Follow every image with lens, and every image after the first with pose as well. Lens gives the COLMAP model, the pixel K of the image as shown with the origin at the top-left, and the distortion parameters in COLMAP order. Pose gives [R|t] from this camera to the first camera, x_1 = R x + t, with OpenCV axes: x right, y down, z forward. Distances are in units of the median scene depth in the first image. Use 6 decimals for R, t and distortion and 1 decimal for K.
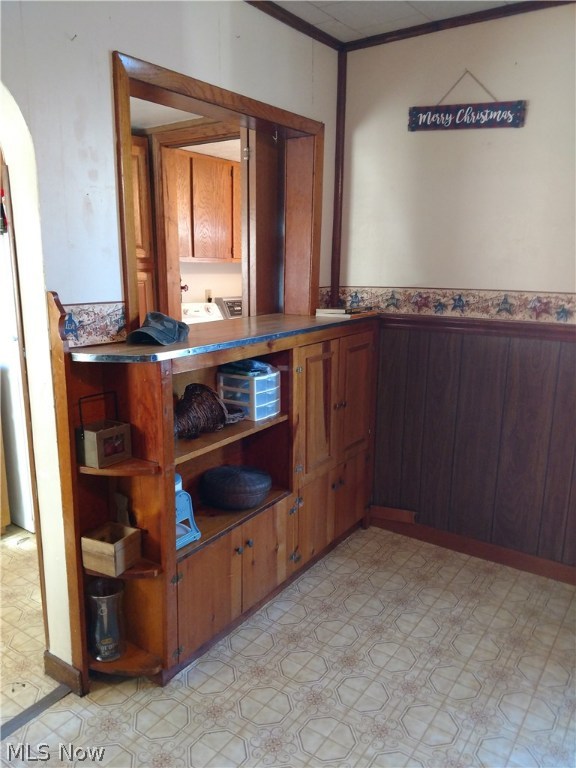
lens RADIAL K [[589.1, 0, 288.0], [0, 589.1, 384.0], [0, 0, 1]] dist [0.156604, -0.283020]
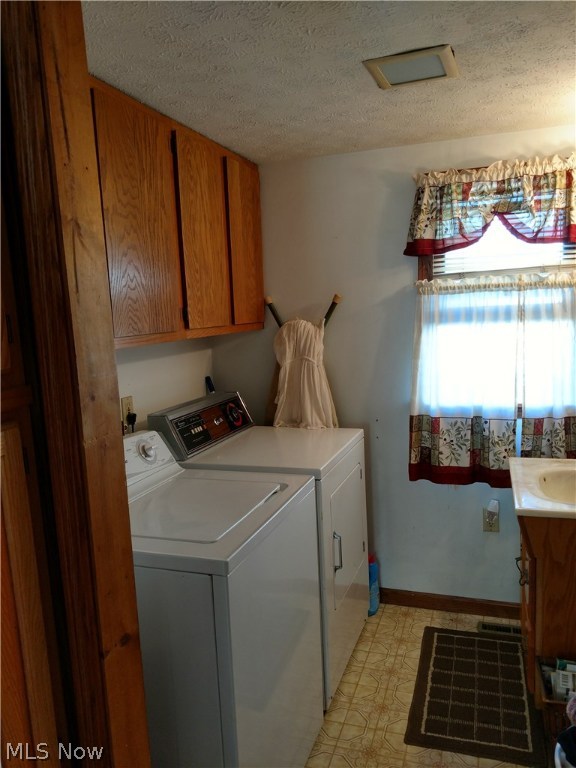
lens RADIAL K [[589.1, 0, 288.0], [0, 589.1, 384.0], [0, 0, 1]] dist [0.156604, -0.283020]
pose [[0.962705, -0.093272, 0.253969, -0.148019], [0.111849, 0.991931, -0.059685, -0.143834], [-0.246353, 0.085865, 0.965369, 0.581903]]
